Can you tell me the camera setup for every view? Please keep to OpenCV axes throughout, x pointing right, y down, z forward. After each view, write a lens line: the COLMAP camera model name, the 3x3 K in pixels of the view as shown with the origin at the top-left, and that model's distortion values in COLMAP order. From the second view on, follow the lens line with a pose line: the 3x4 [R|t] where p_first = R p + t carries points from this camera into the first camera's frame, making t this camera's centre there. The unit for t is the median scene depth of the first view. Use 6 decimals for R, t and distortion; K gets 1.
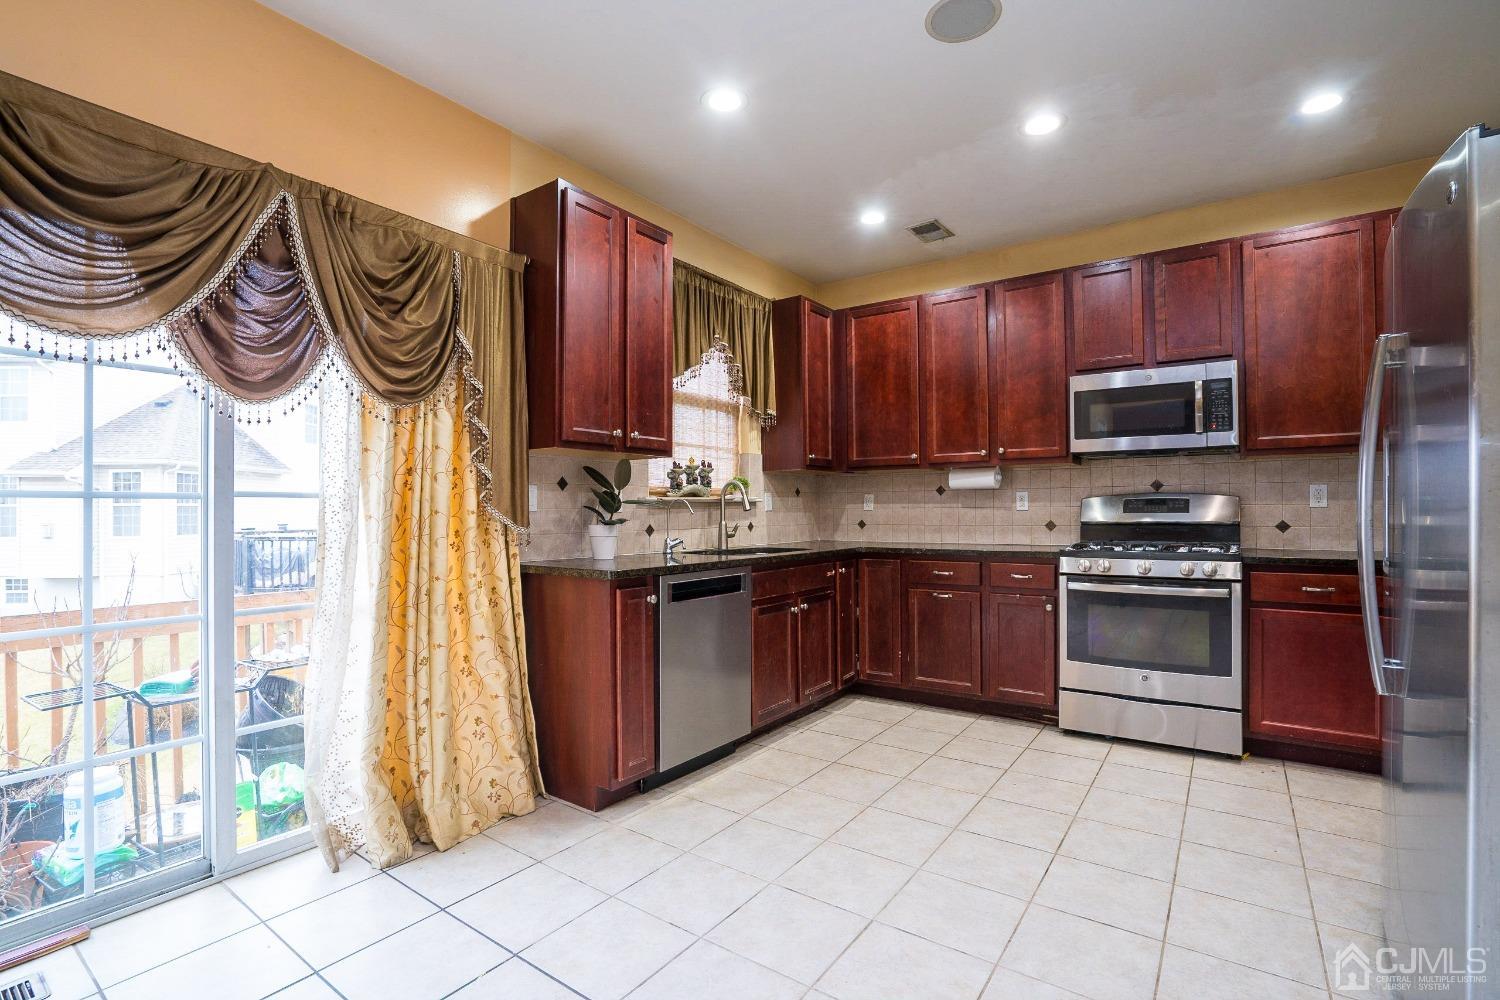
lens RADIAL K [[694.5, 0, 745.6], [0, 694.5, 506.2], [0, 0, 1]] dist [-0.062405, 0.023264]
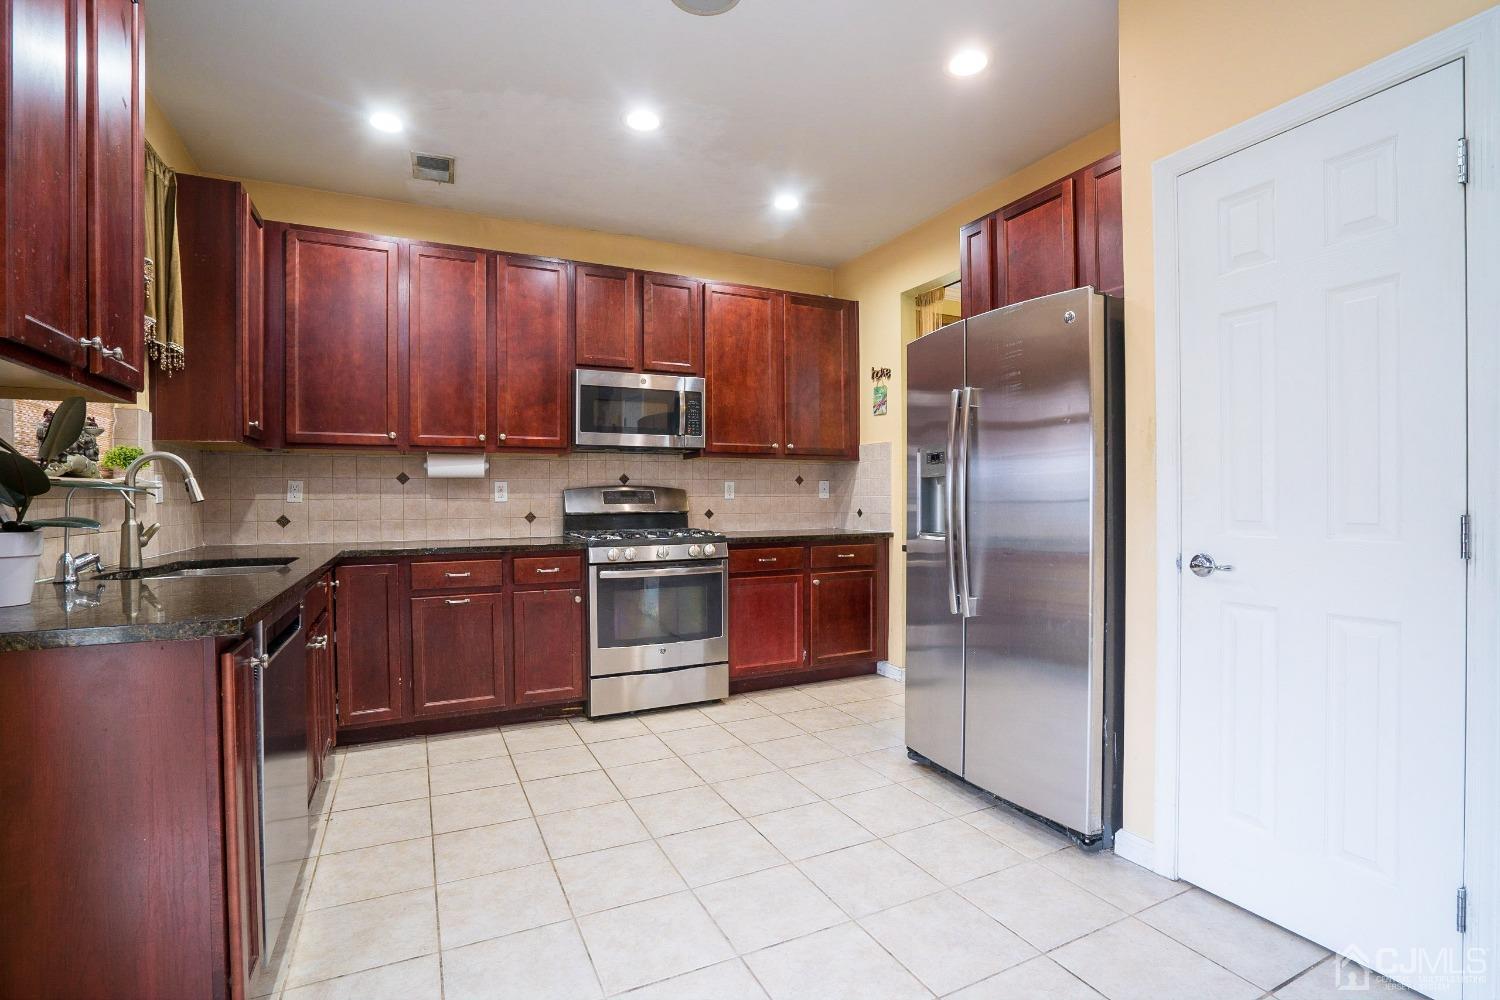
lens RADIAL K [[694.5, 0, 745.6], [0, 694.5, 506.2], [0, 0, 1]] dist [-0.062405, 0.023264]
pose [[0.475349, -0.006296, 0.879775, -0.332717], [-0.002221, 0.999963, 0.008356, 0.004396], [-0.879794, -0.005926, 0.475317, 0.321010]]
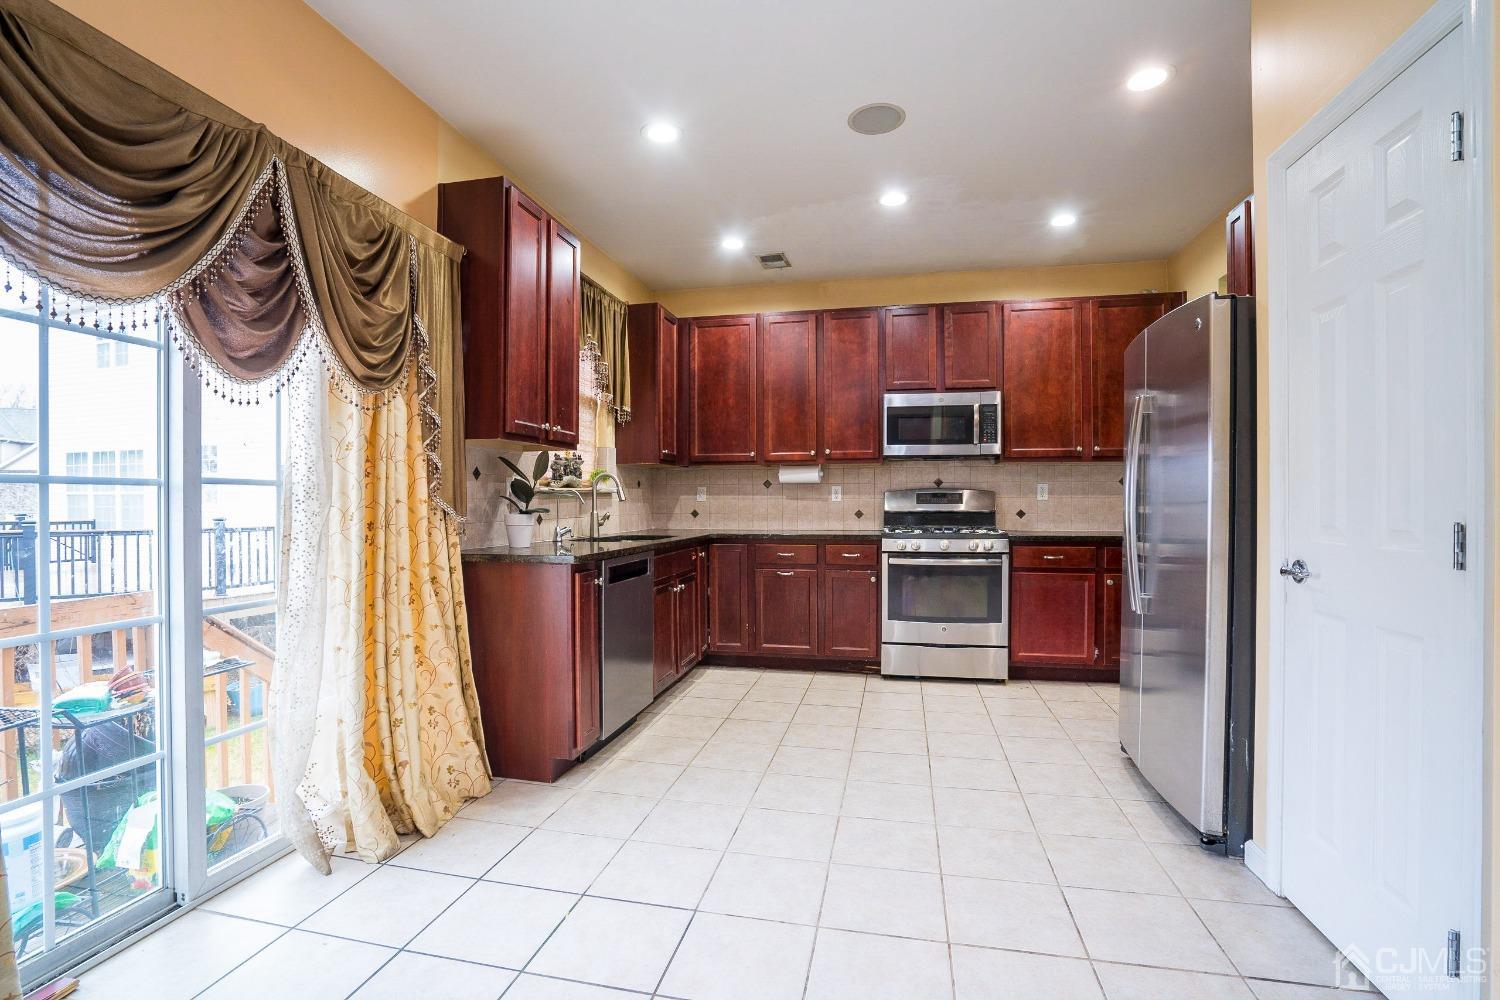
lens RADIAL K [[694.5, 0, 745.6], [0, 694.5, 506.2], [0, 0, 1]] dist [-0.062405, 0.023264]
pose [[0.919406, 0.000509, 0.393310, -0.277323], [-0.005710, 0.999911, 0.012055, 0.000633], [-0.393269, -0.013329, 0.919327, -0.071812]]
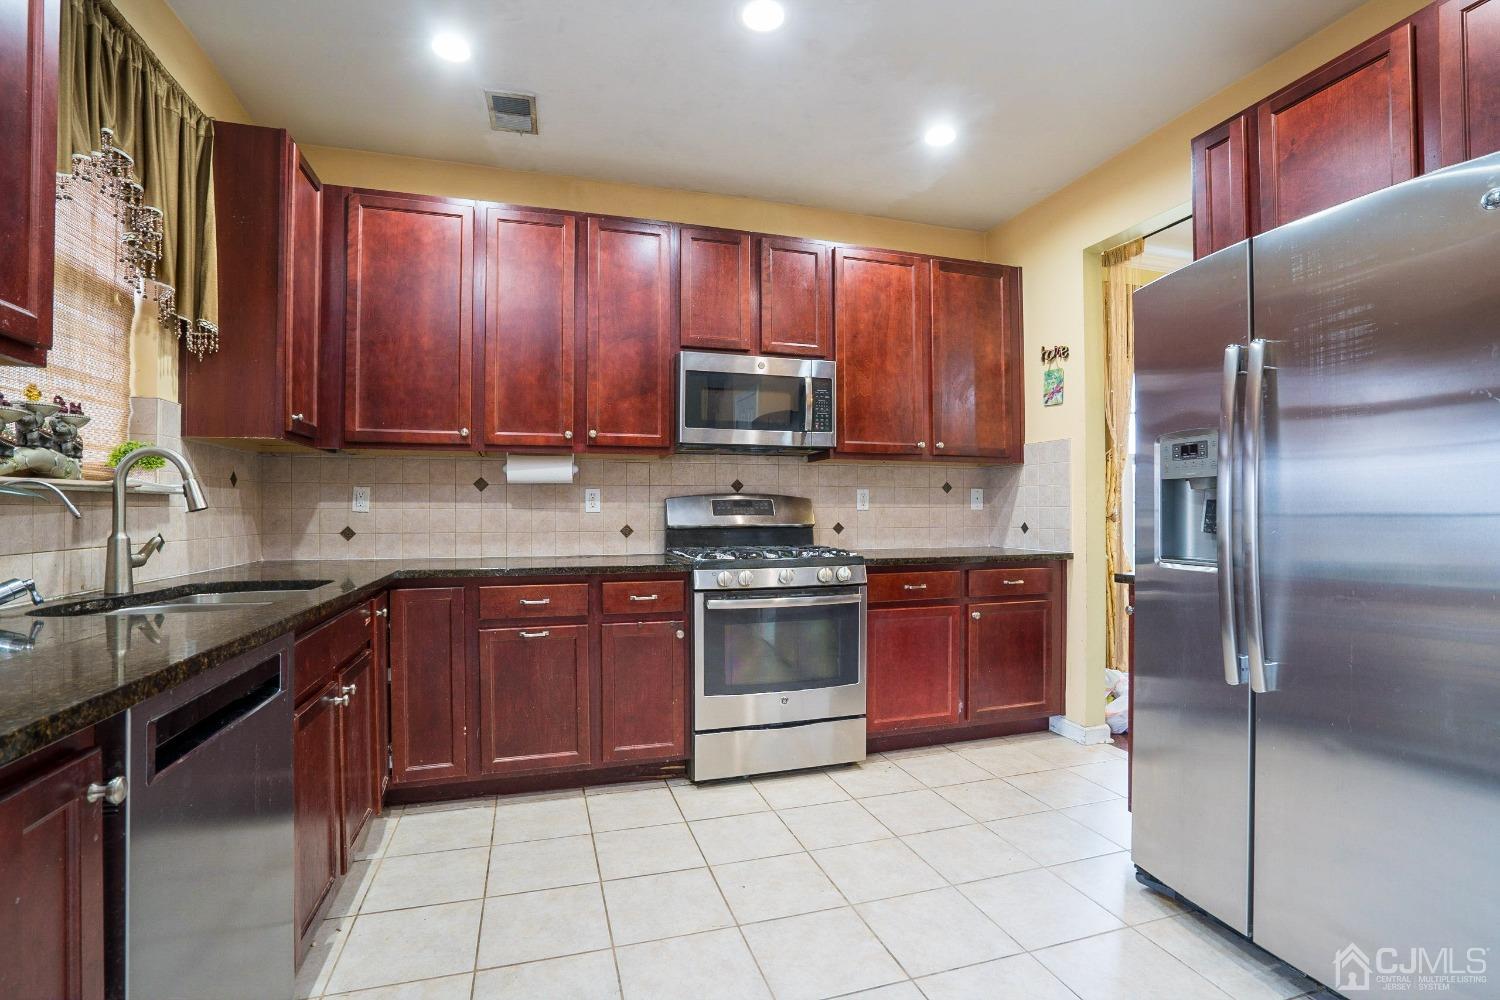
lens RADIAL K [[694.5, 0, 745.6], [0, 694.5, 506.2], [0, 0, 1]] dist [-0.062405, 0.023264]
pose [[0.606226, 0.009969, 0.795230, -0.157976], [-0.006043, 0.999950, -0.007930, 0.005420], [-0.795269, 0.000002, 0.606257, 0.465910]]
